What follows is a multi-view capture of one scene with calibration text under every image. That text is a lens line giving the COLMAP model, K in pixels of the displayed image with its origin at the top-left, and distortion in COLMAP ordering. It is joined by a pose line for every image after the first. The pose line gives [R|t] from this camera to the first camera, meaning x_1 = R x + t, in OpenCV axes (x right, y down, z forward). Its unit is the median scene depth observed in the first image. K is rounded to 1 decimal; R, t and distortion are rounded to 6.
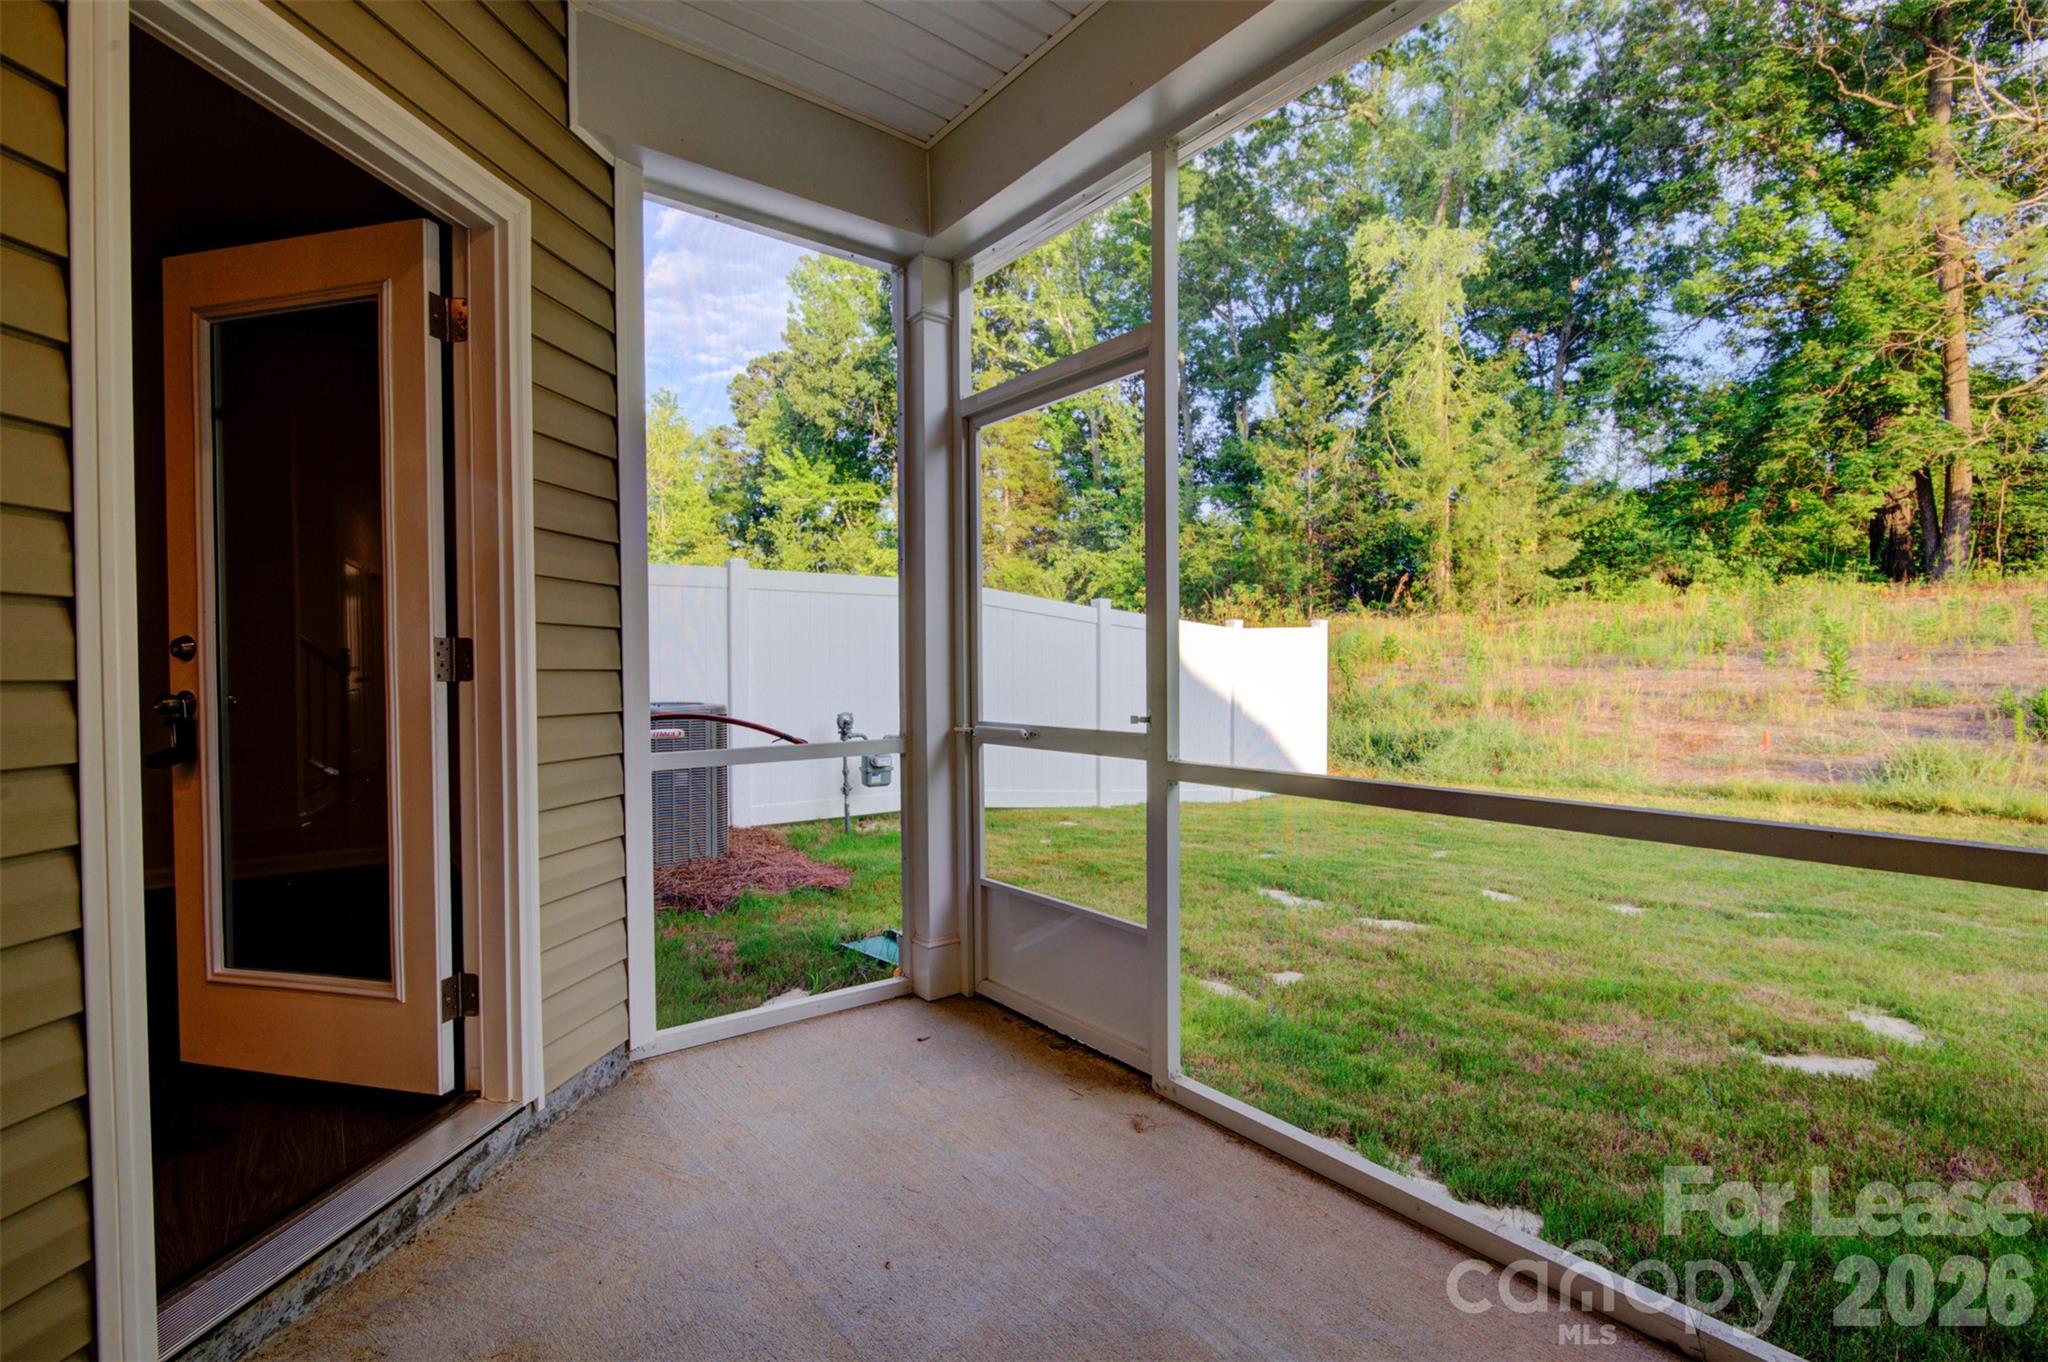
lens RADIAL K [[932.2, 0, 1024.9], [0, 932.2, 673.7], [0, 0, 1]] dist [0.000842, -0.005338]
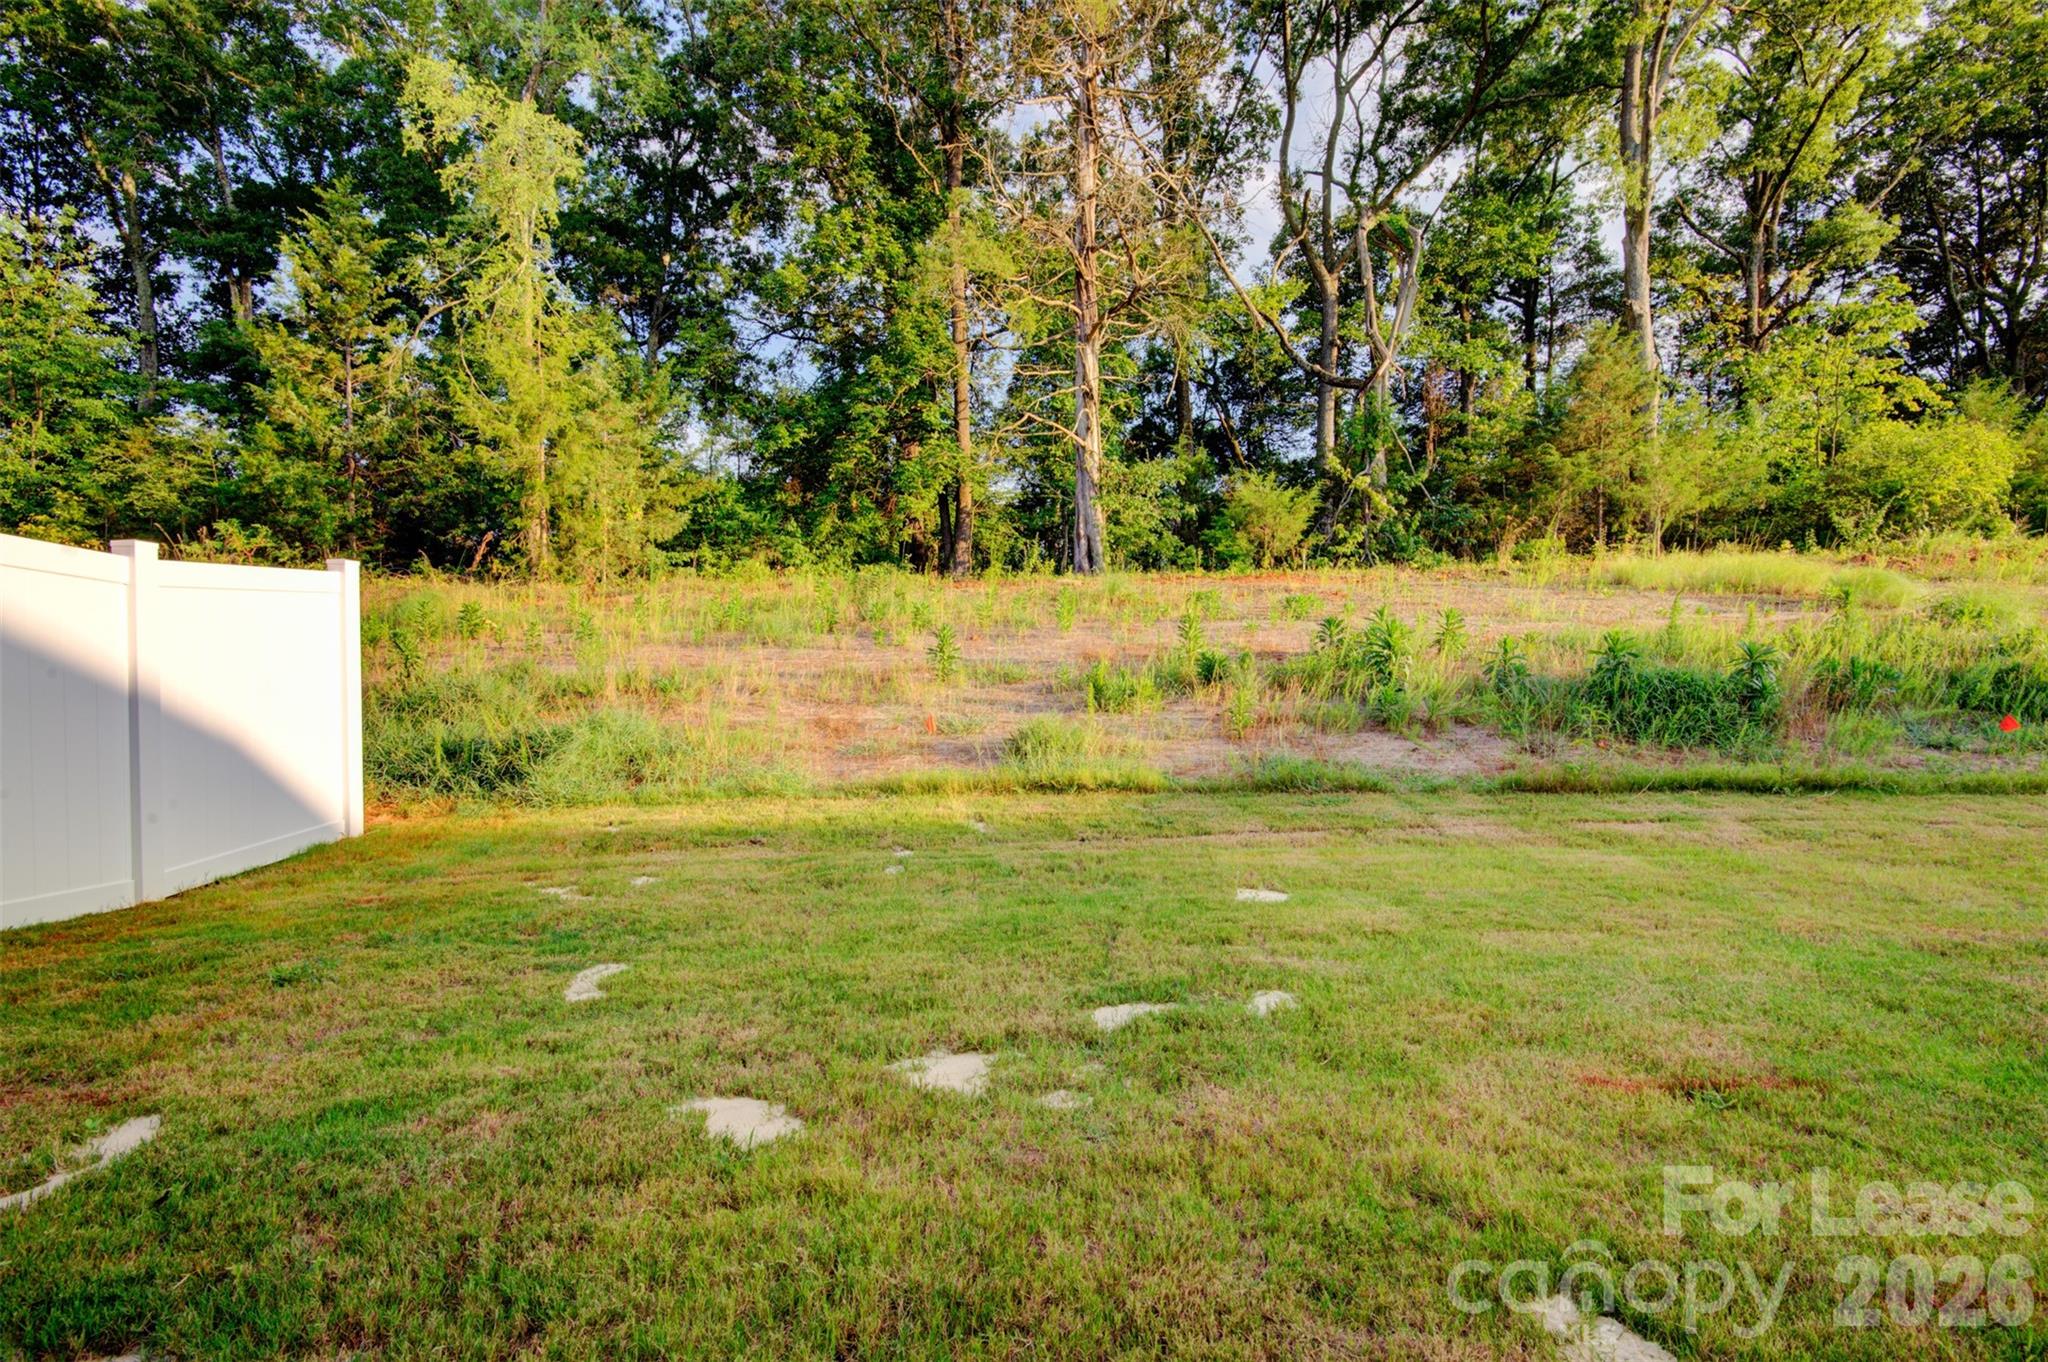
lens RADIAL K [[960.0, 0, 1035.3], [0, 960.0, 678.8], [0, 0, 1]] dist [0.025946, -0.015923]
pose [[0.620027, -0.021572, 0.784284, 0.041637], [0.002113, 0.999664, 0.025826, 0.000812], [-0.784578, -0.014356, 0.619864, 0.108770]]
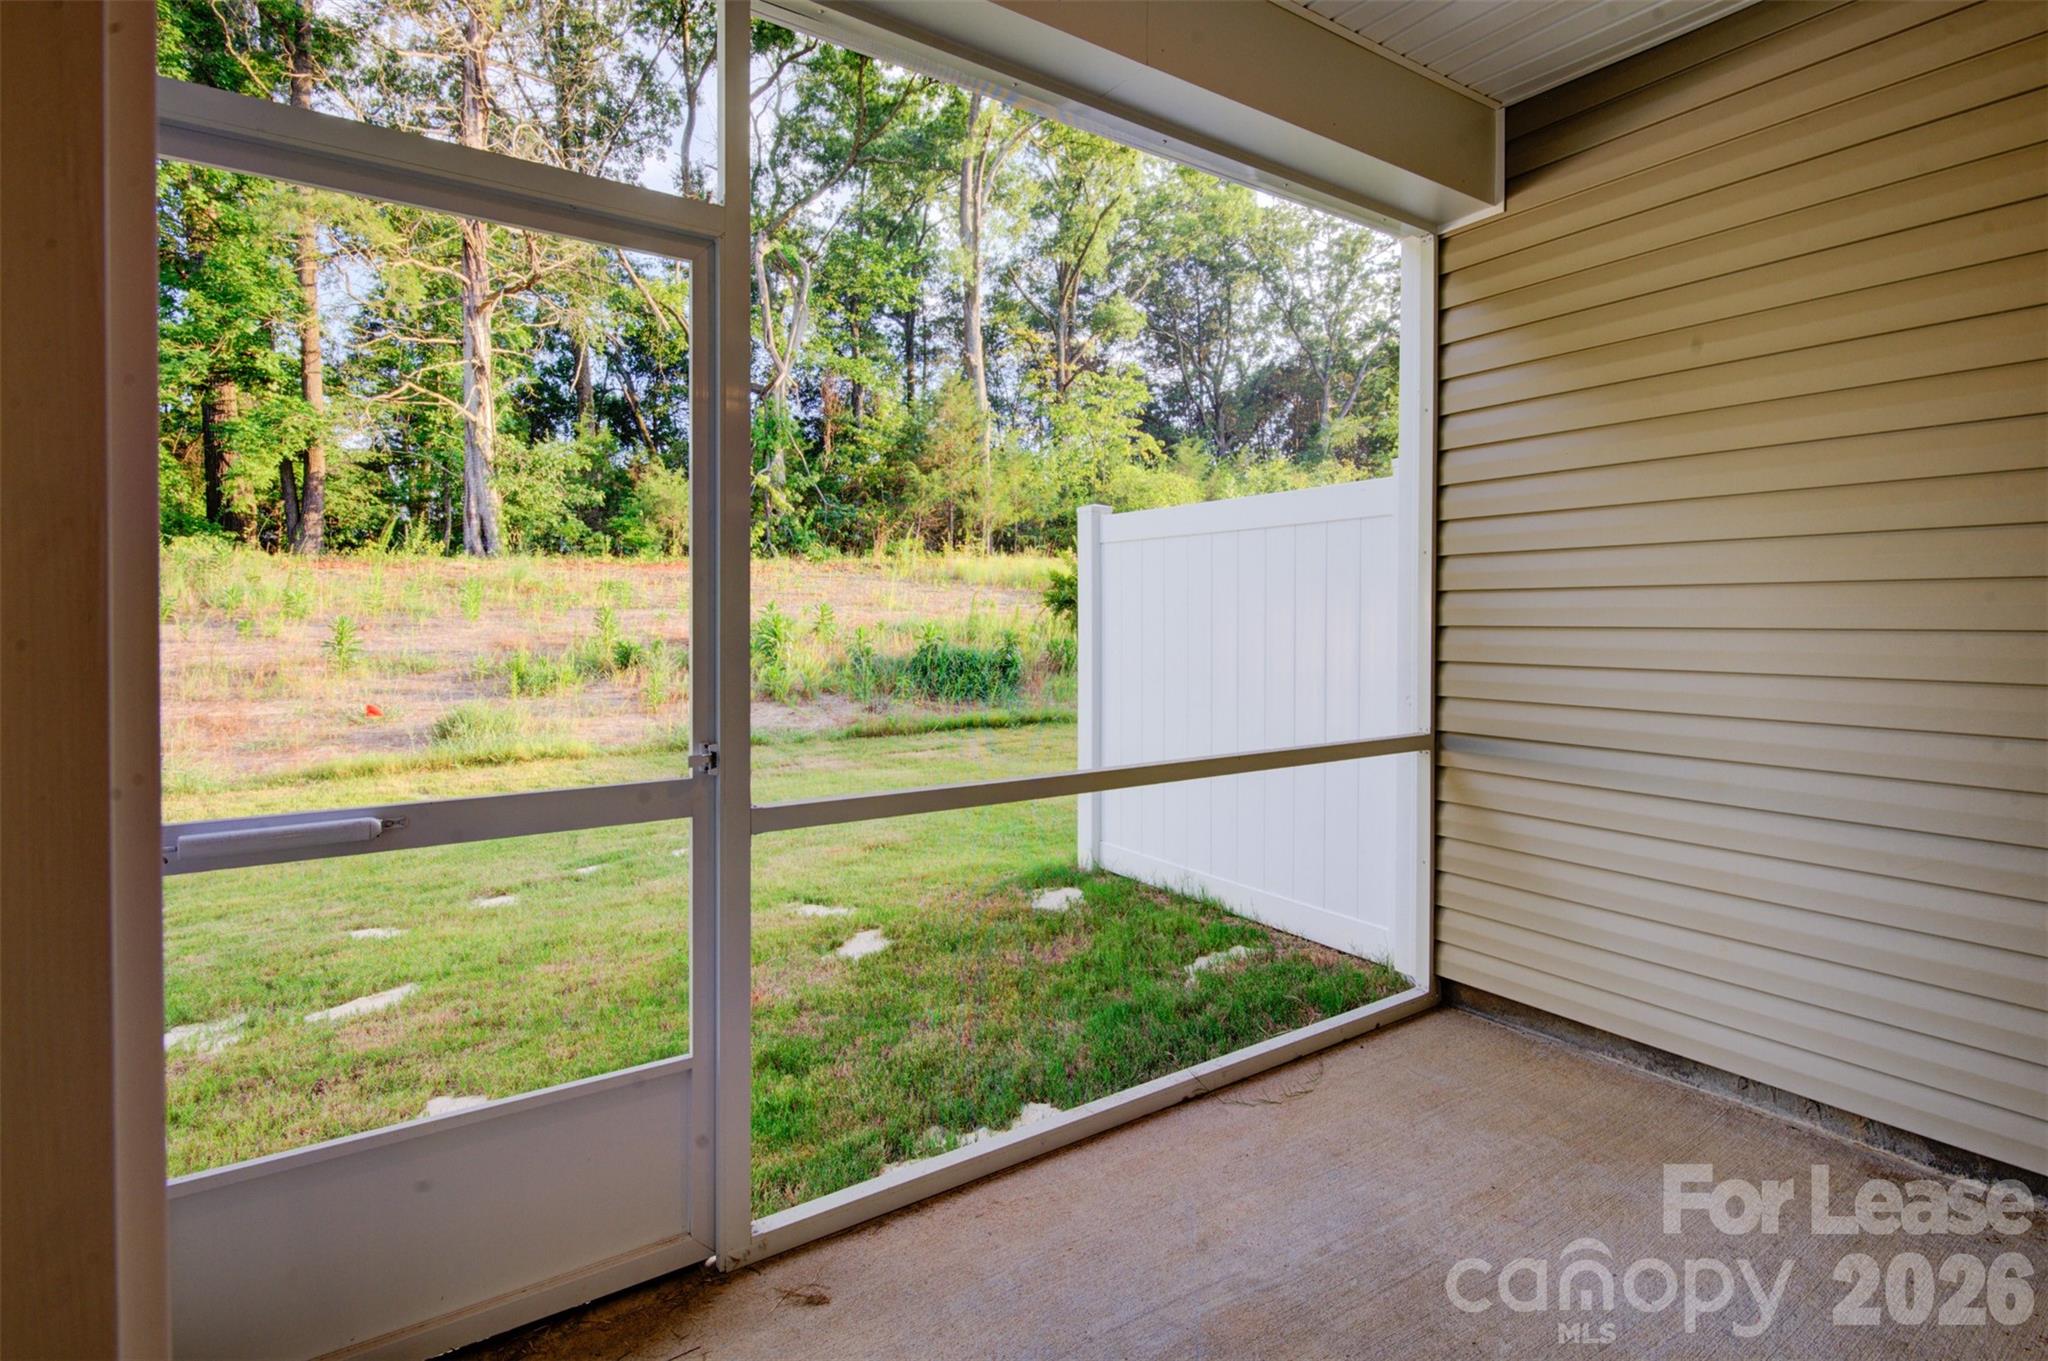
lens RADIAL K [[962.7, 0, 1029.2], [0, 962.7, 625.0], [0, 0, 1]] dist [0.002262, -0.000012]
pose [[0.081565, 0.001996, 0.996666, -0.054083], [0.010952, 0.999936, -0.002899, -0.004457], [-0.996608, 0.011152, 0.081538, 0.064380]]
